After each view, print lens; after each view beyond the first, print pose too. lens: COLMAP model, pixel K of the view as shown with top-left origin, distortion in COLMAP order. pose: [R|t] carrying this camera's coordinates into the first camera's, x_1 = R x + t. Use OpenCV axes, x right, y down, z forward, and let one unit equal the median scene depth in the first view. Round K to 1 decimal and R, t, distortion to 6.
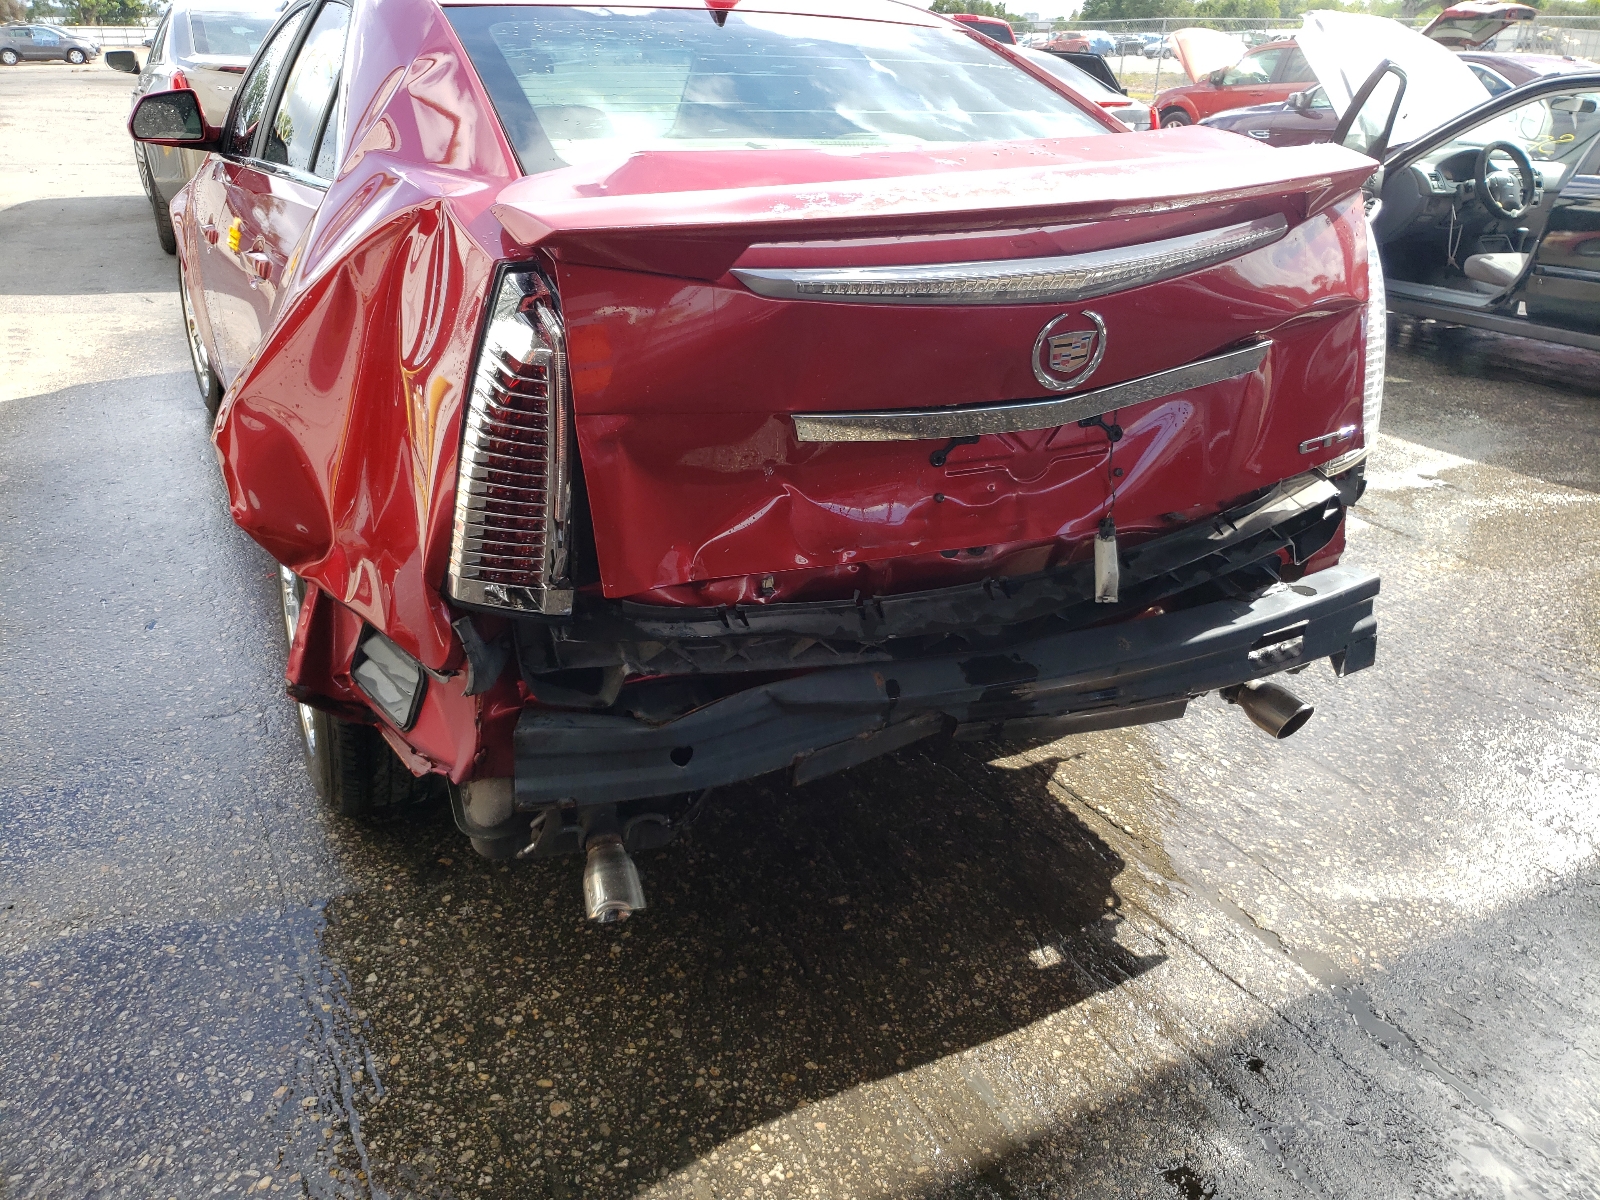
lens RADIAL K [[1368.4, 0, 800.0], [0, 1368.4, 600.0], [0, 0, 1]] dist [-0.027683, 0.075544]
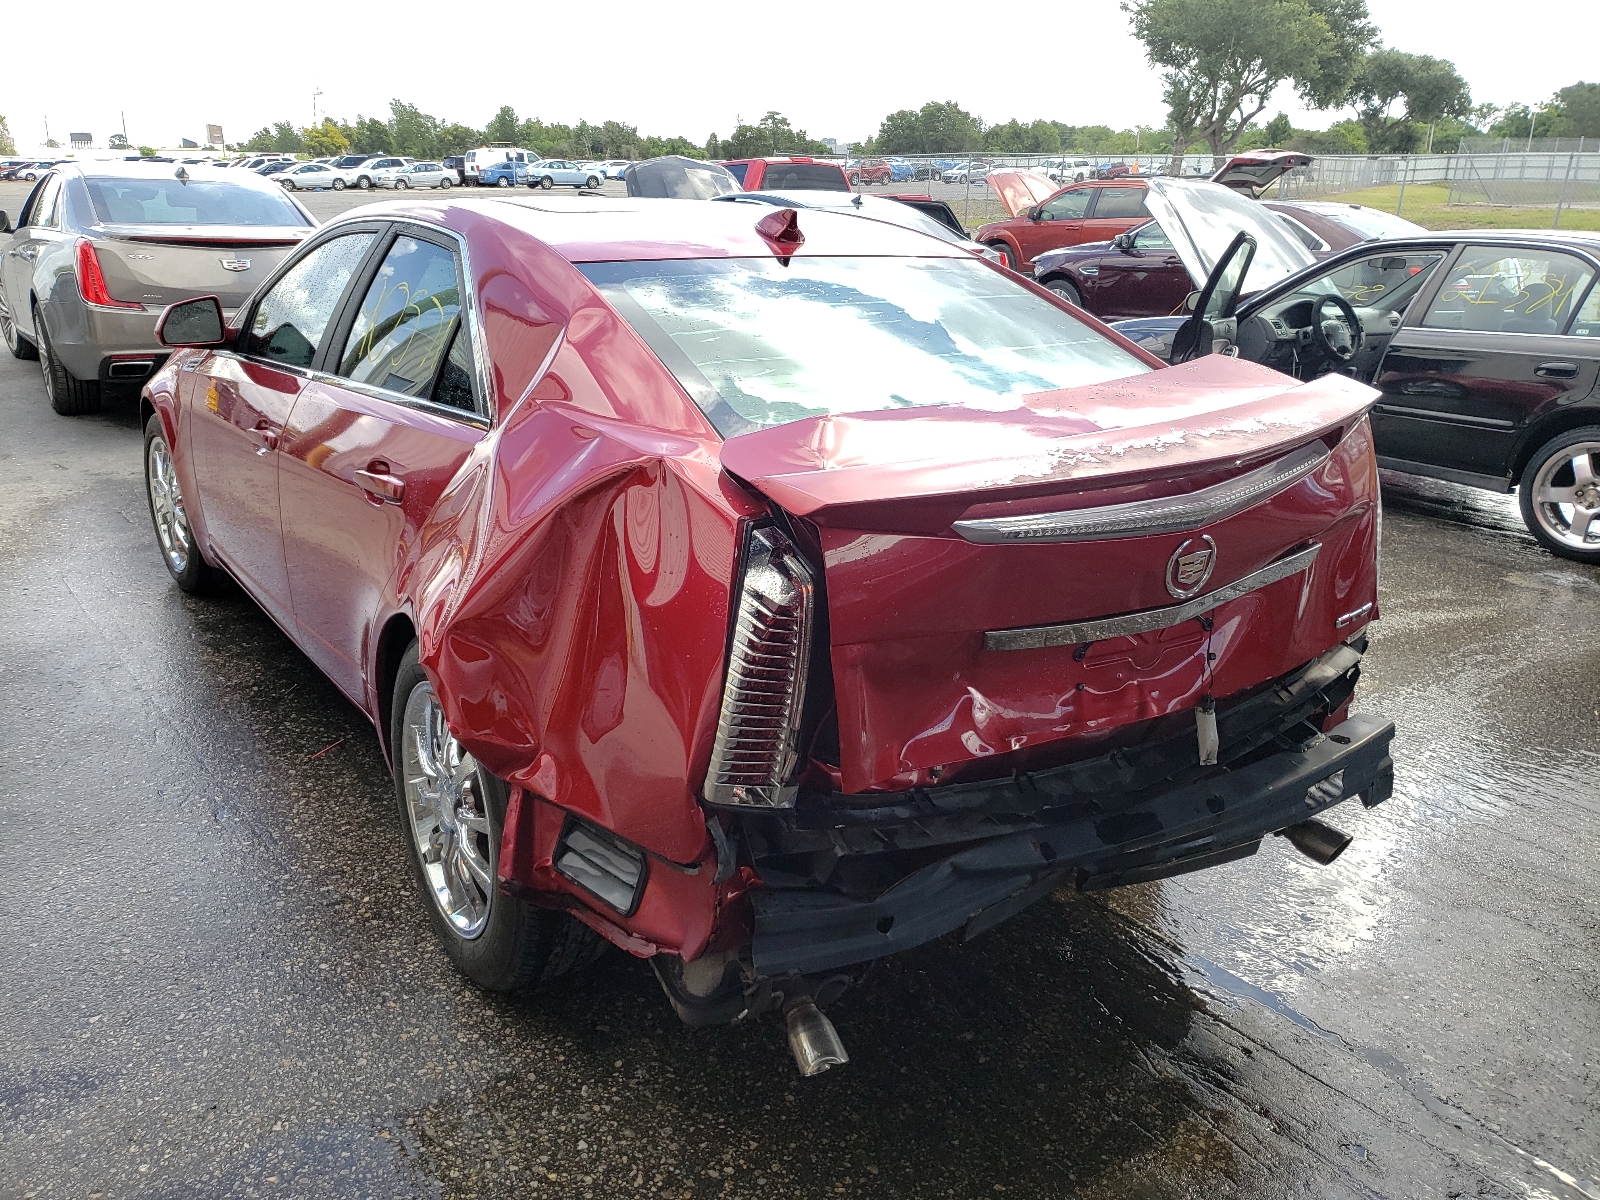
lens RADIAL K [[1368.4, 0, 800.0], [0, 1368.4, 600.0], [0, 0, 1]] dist [-0.027683, 0.075544]
pose [[0.991174, -0.041995, 0.125743, -0.263097], [0.052009, 0.995640, -0.077439, -0.065448], [-0.121943, 0.083295, 0.989036, -0.143466]]
